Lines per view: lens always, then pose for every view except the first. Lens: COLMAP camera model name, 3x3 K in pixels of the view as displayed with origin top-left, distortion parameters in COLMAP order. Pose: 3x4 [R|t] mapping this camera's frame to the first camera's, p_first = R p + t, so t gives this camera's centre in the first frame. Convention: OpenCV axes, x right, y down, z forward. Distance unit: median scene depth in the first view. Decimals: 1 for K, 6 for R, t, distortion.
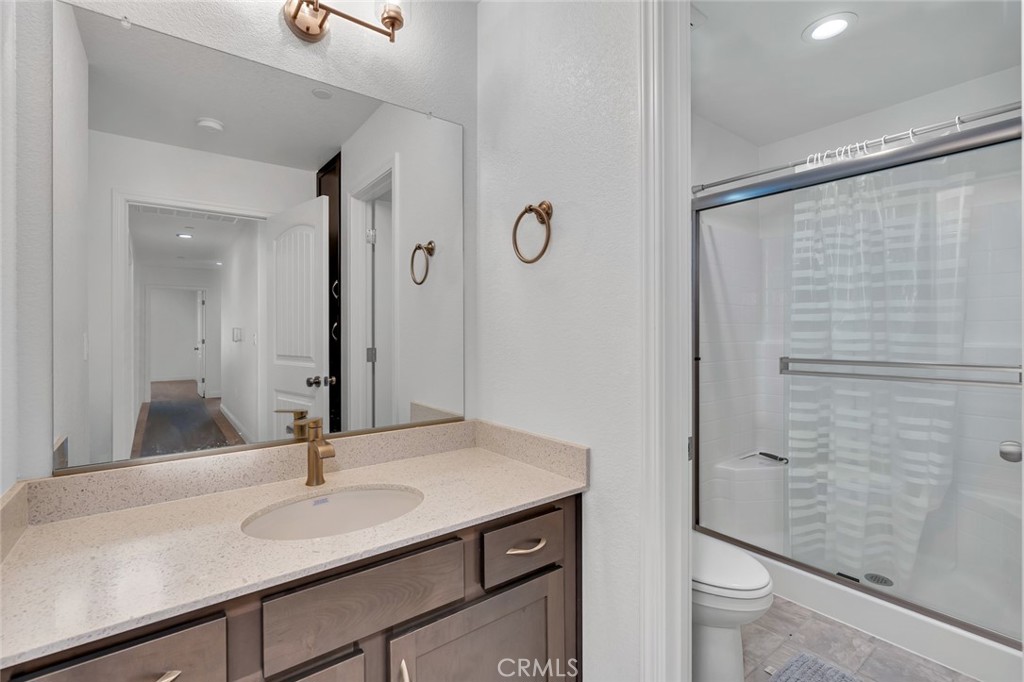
lens RADIAL K [[469.5, 0, 493.1], [0, 469.5, 348.3], [0, 0, 1]] dist [-0.004846, 0.003105]
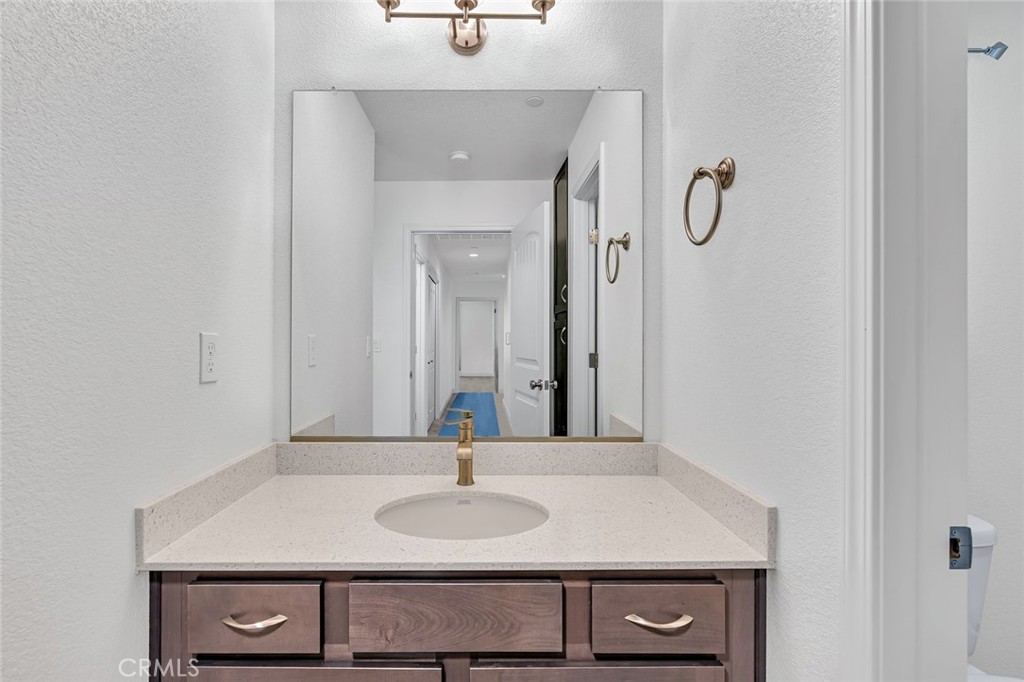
lens RADIAL K [[469.5, 0, 507.2], [0, 469.5, 350.2], [0, 0, 1]] dist [-0.004846, 0.003105]
pose [[0.804338, 0.020254, -0.593826, 0.242014], [-0.023339, 0.999725, 0.002487, -0.006489], [0.593713, 0.011859, 0.804590, 0.181400]]
